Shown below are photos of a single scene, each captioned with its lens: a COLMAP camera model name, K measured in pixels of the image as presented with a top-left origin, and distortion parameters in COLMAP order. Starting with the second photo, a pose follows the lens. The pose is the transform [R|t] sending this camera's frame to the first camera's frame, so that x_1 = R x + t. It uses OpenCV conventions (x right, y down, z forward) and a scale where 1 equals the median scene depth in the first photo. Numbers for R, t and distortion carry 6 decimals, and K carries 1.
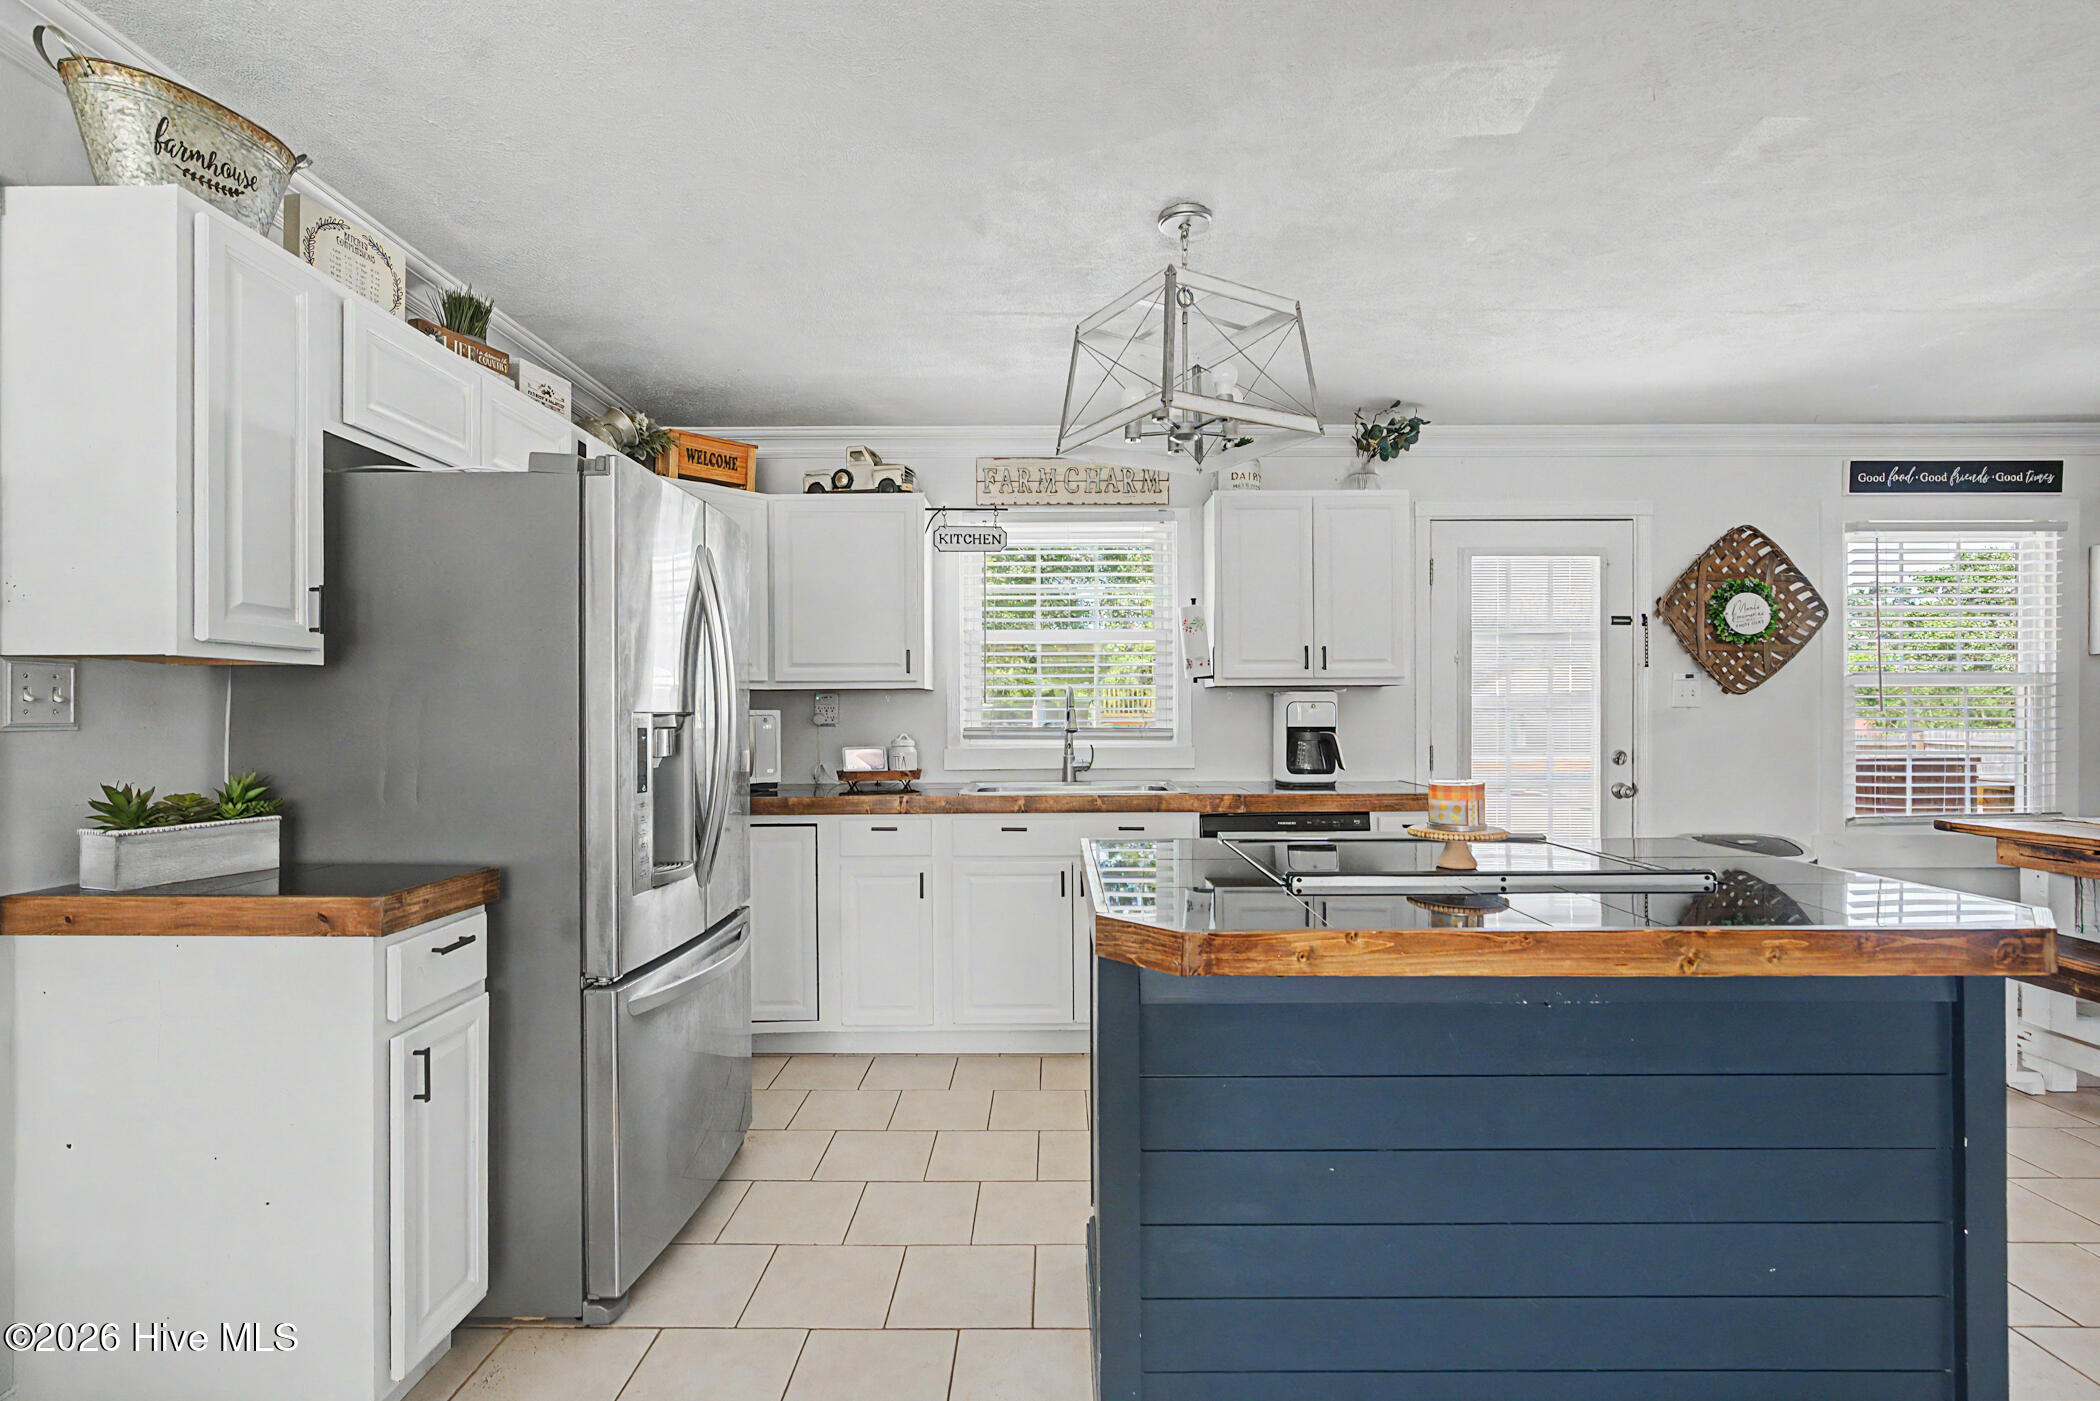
lens RADIAL K [[949.7, 0, 1055.2], [0, 949.7, 710.2], [0, 0, 1]] dist [-0.011486, 0.003414]
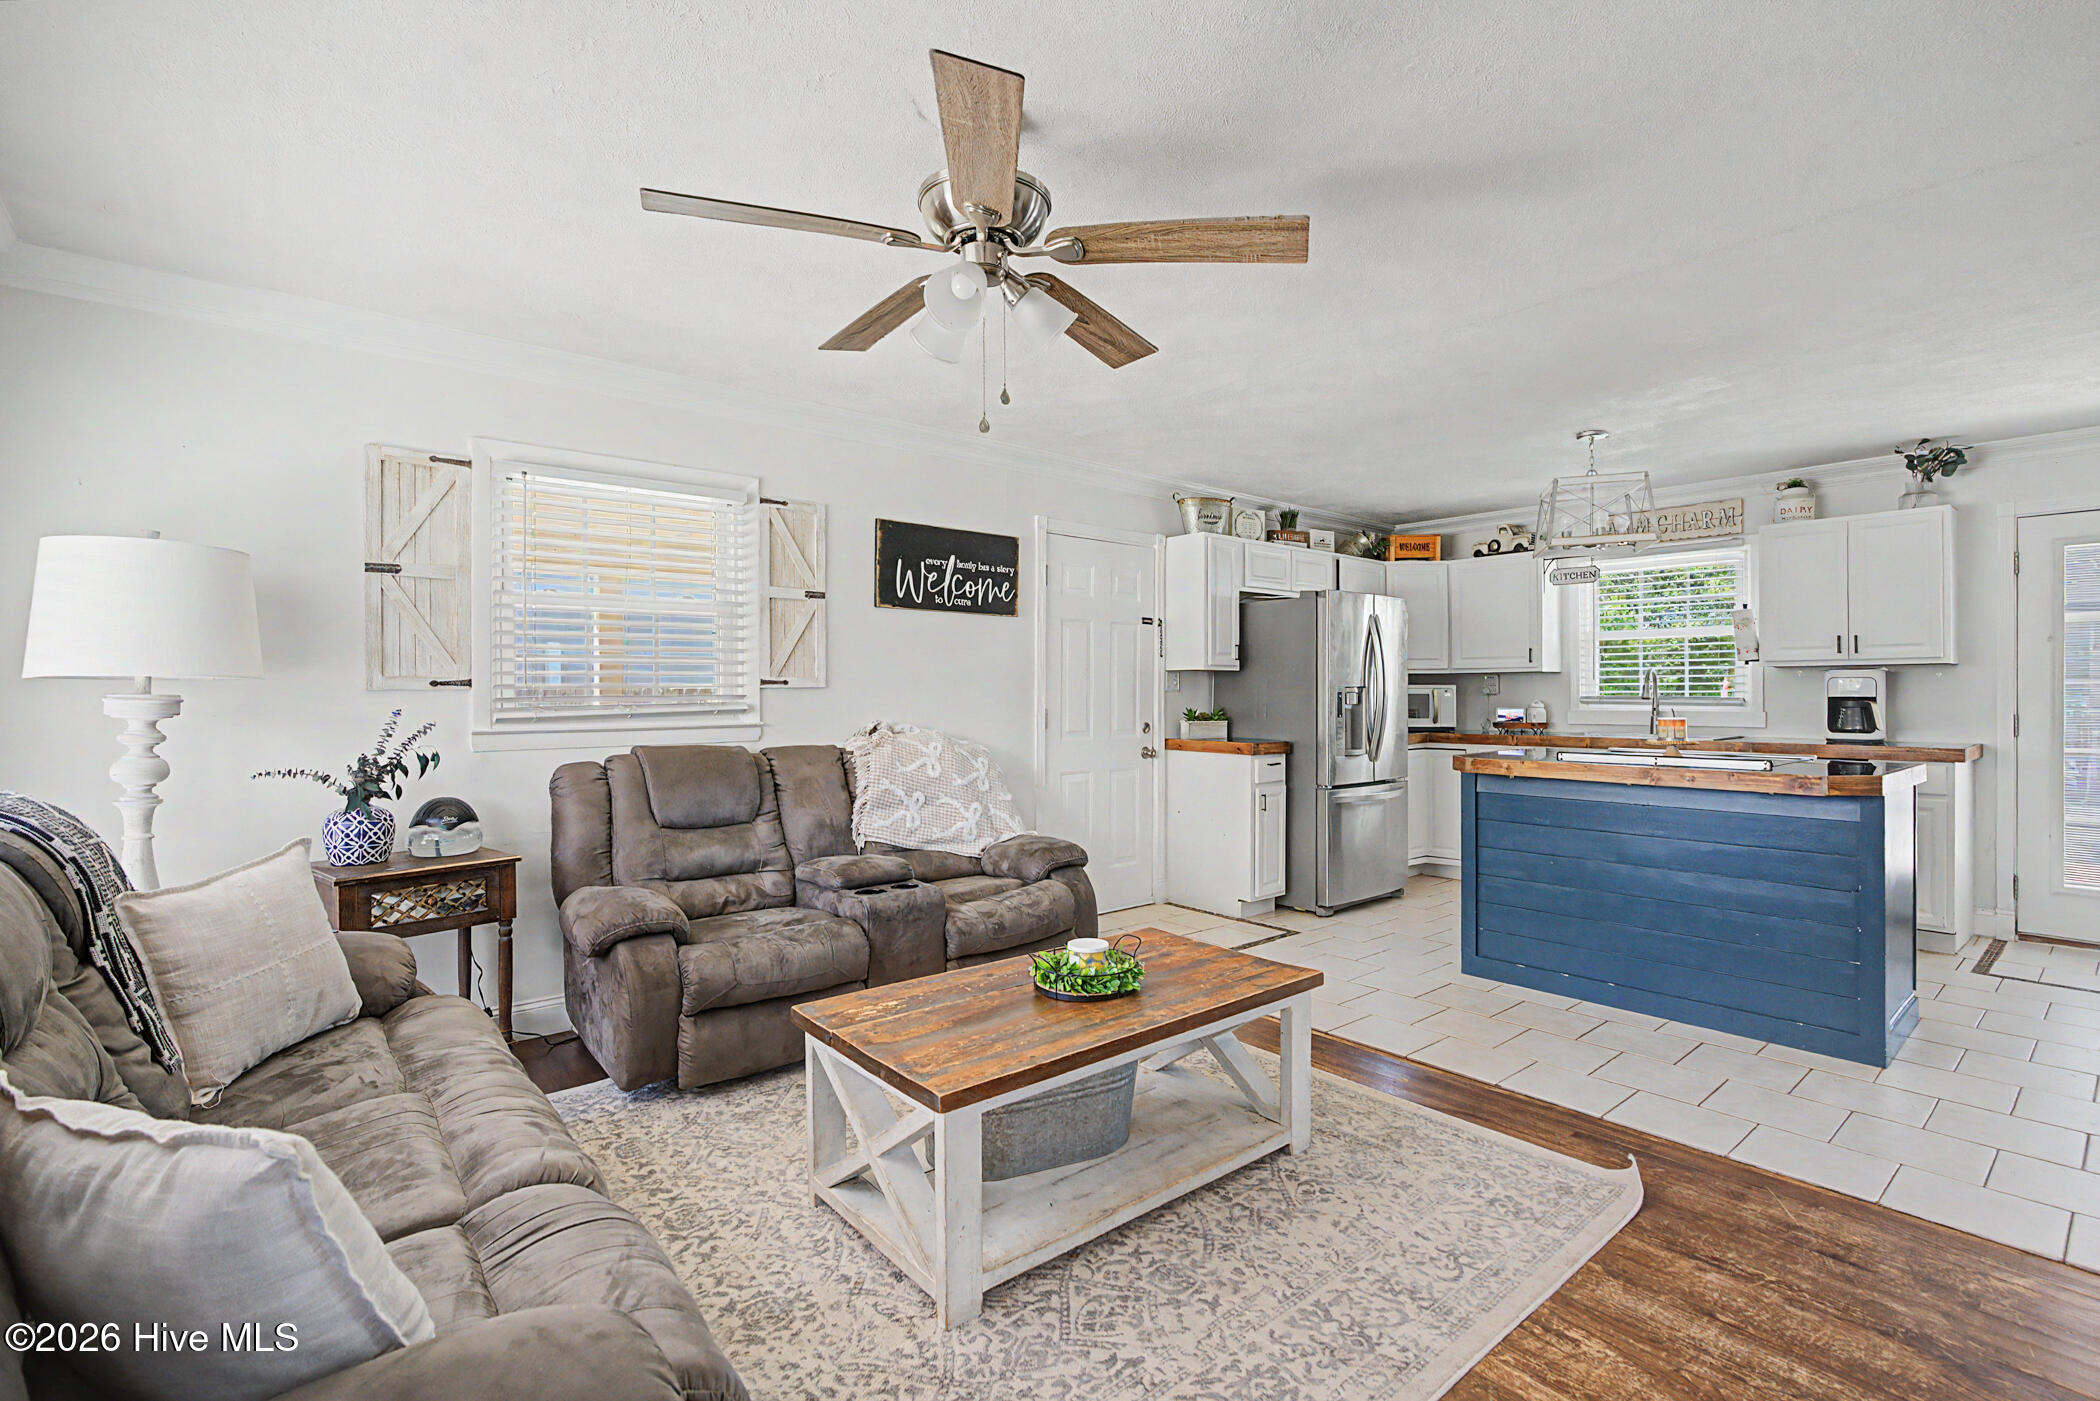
lens RADIAL K [[949.7, 0, 1045.8], [0, 949.7, 696.0], [0, 0, 1]] dist [-0.011486, 0.003414]
pose [[0.644081, 0.007264, -0.764923, 0.791520], [0.002296, 0.999932, 0.011429, -0.002319], [0.764954, -0.009117, 0.644021, -0.983754]]
